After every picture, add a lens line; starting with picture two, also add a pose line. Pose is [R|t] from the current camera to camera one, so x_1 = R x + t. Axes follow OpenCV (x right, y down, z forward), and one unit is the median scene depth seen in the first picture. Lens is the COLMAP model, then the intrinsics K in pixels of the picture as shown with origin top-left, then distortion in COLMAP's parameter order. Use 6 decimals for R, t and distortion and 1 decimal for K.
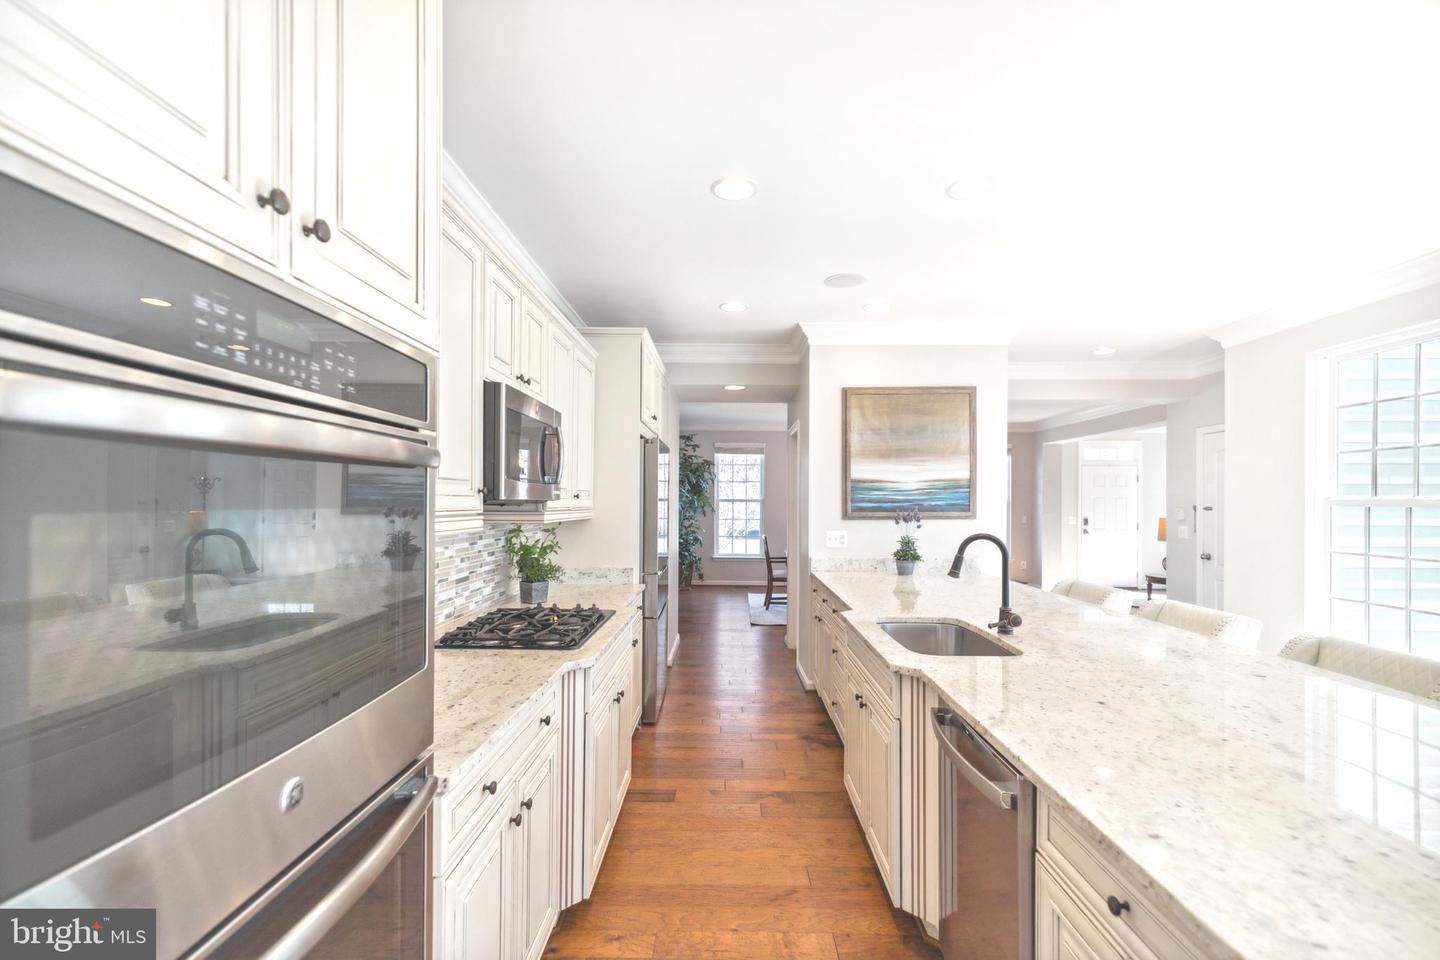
lens RADIAL K [[641.1, 0, 721.1], [0, 641.1, 502.3], [0, 0, 1]] dist [0.004519, 0.000183]
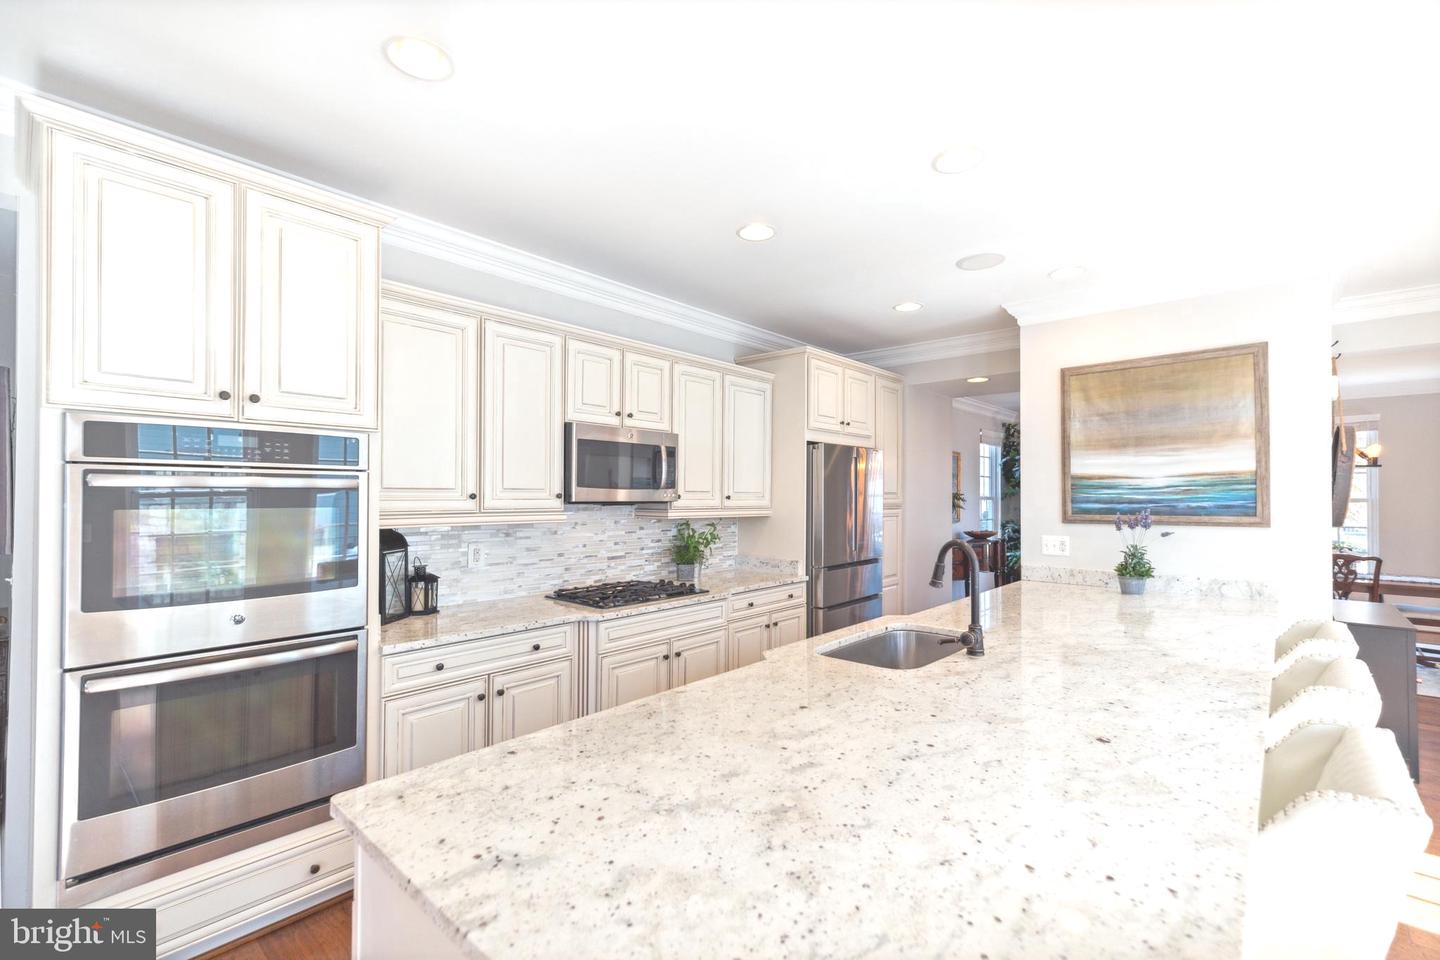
lens RADIAL K [[631.8, 0, 710.7], [0, 631.8, 496.1], [0, 0, 1]] dist [0.006372, 0.000748]
pose [[0.745550, -0.002872, -0.666443, 0.406275], [-0.000330, 0.999989, -0.004679, -0.004941], [0.666450, 0.003708, 0.745541, 0.058174]]
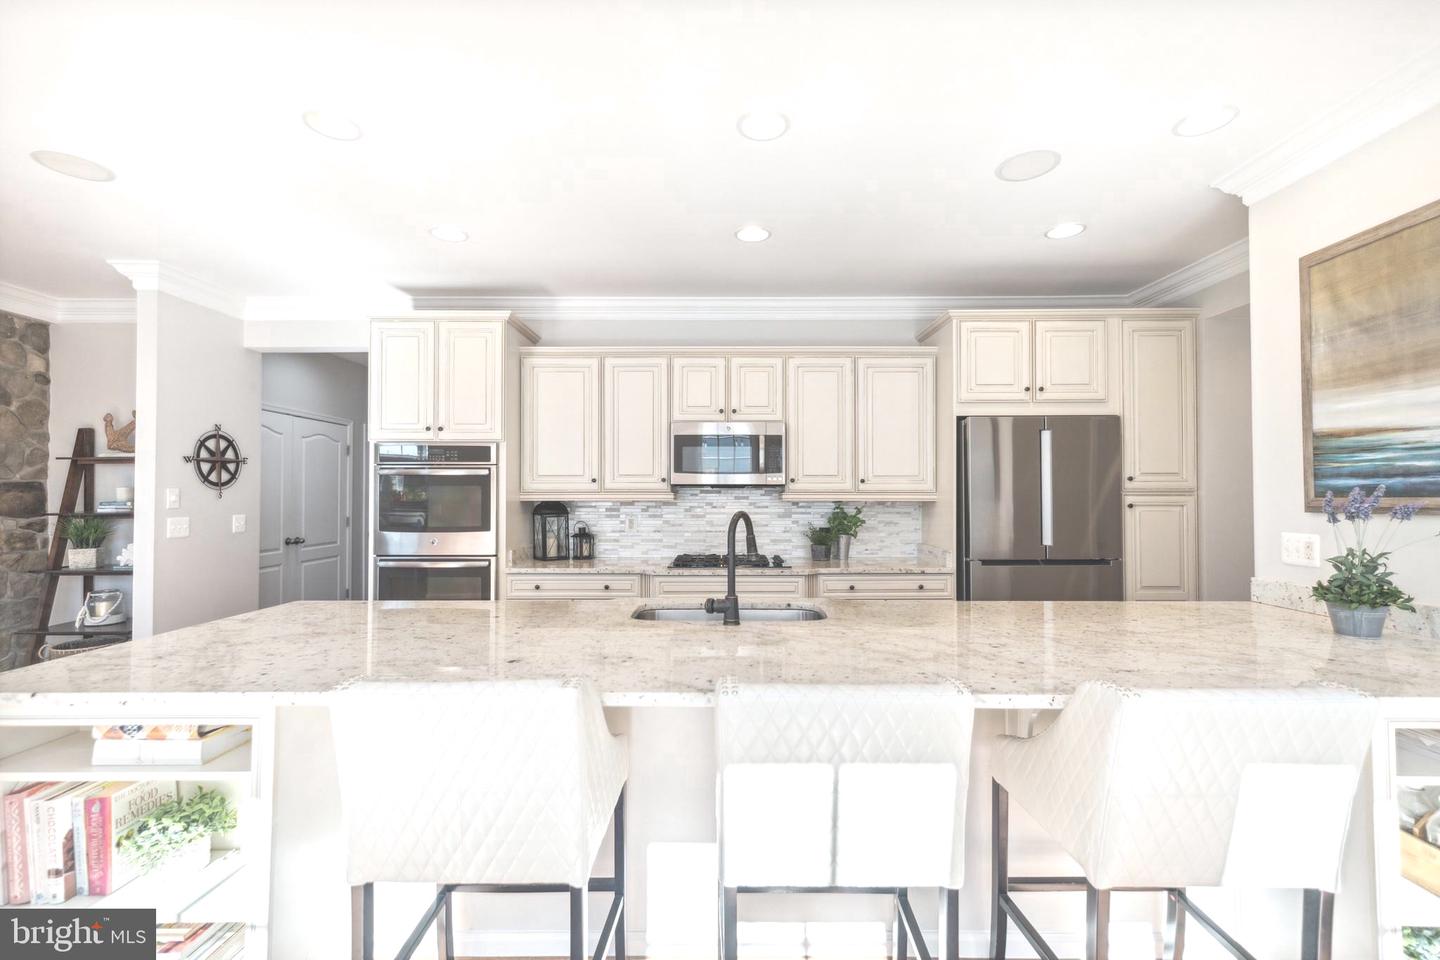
lens RADIAL K [[619.9, 0, 719.9], [0, 619.9, 489.7], [0, 0, 1]] dist [0.011010, 0.000124]
pose [[0.005035, -0.010809, -0.999929, 0.698328], [-0.000919, 0.999941, -0.010814, 0.014696], [0.999987, 0.000973, 0.005025, 0.528838]]
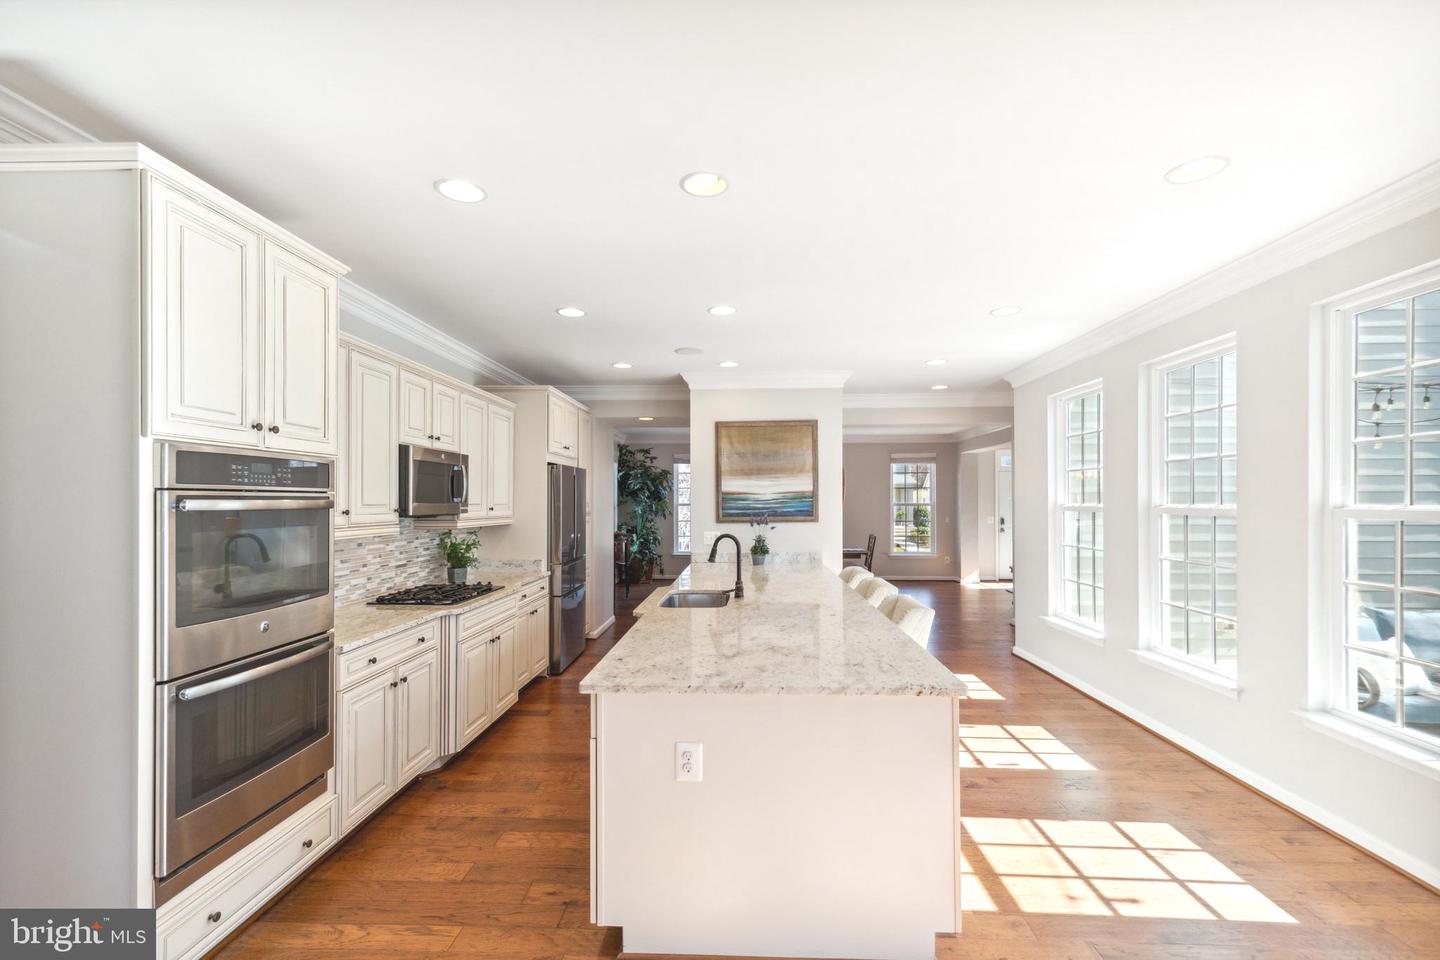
lens RADIAL K [[641.1, 0, 721.1], [0, 641.1, 502.3], [0, 0, 1]] dist [0.004519, 0.000183]
pose [[0.999422, -0.006925, -0.033270, 0.245161], [0.006932, 0.999976, 0.000072, -0.015277], [0.033268, -0.000302, 0.999446, -0.301563]]
